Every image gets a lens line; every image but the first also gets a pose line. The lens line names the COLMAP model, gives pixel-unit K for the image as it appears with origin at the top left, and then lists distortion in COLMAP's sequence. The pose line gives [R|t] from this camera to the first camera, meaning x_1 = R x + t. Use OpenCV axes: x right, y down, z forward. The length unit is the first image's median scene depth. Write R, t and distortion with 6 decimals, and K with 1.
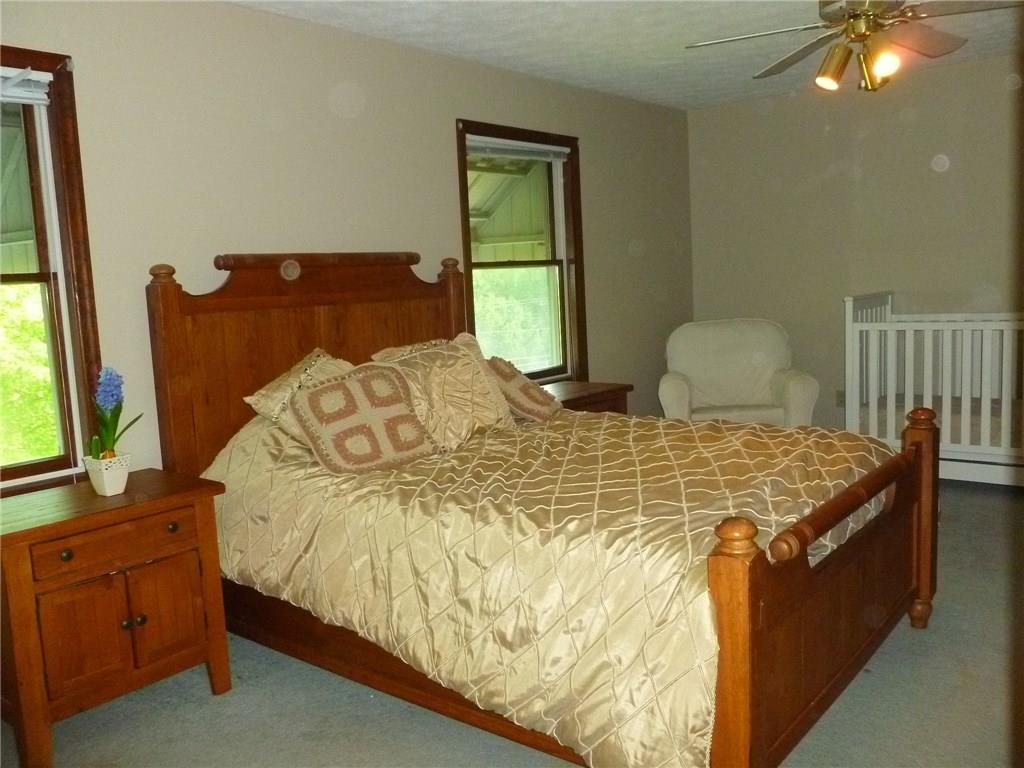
lens RADIAL K [[865.1, 0, 512.0], [0, 865.1, 384.0], [0, 0, 1]] dist [-0.033078, 0.006013]
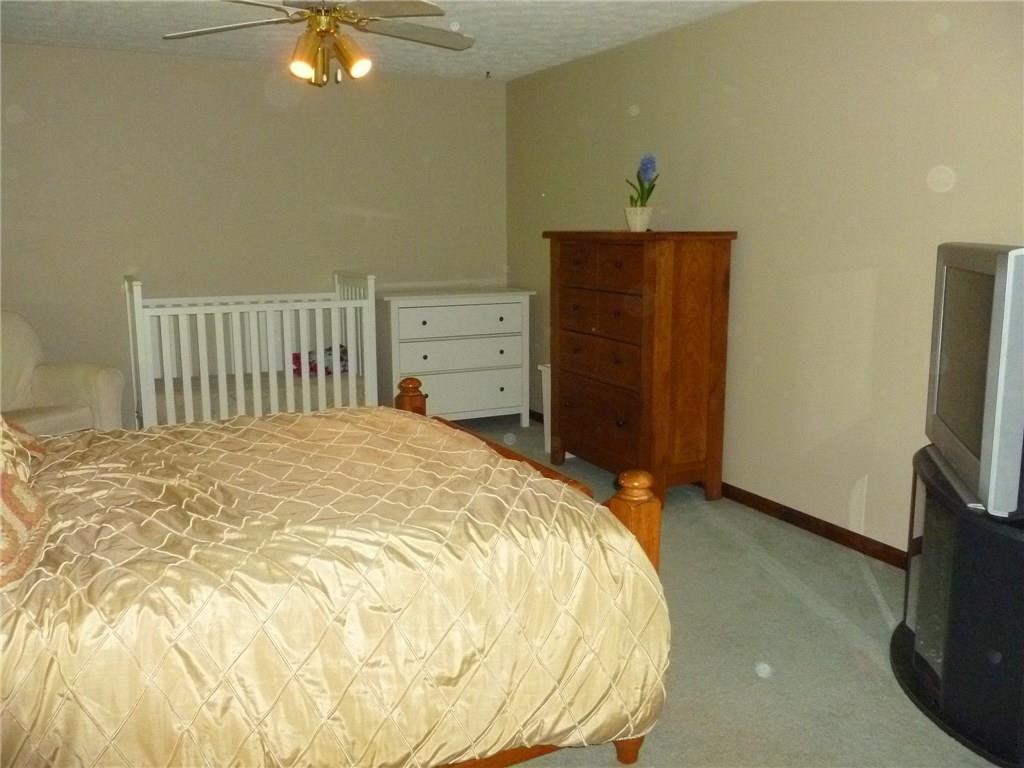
lens RADIAL K [[865.1, 0, 512.0], [0, 865.1, 384.0], [0, 0, 1]] dist [-0.033078, 0.006013]
pose [[0.389184, -0.109262, 0.914657, -0.341425], [0.101303, 0.991995, 0.075396, -0.020040], [-0.915573, 0.063314, 0.397137, 0.274581]]
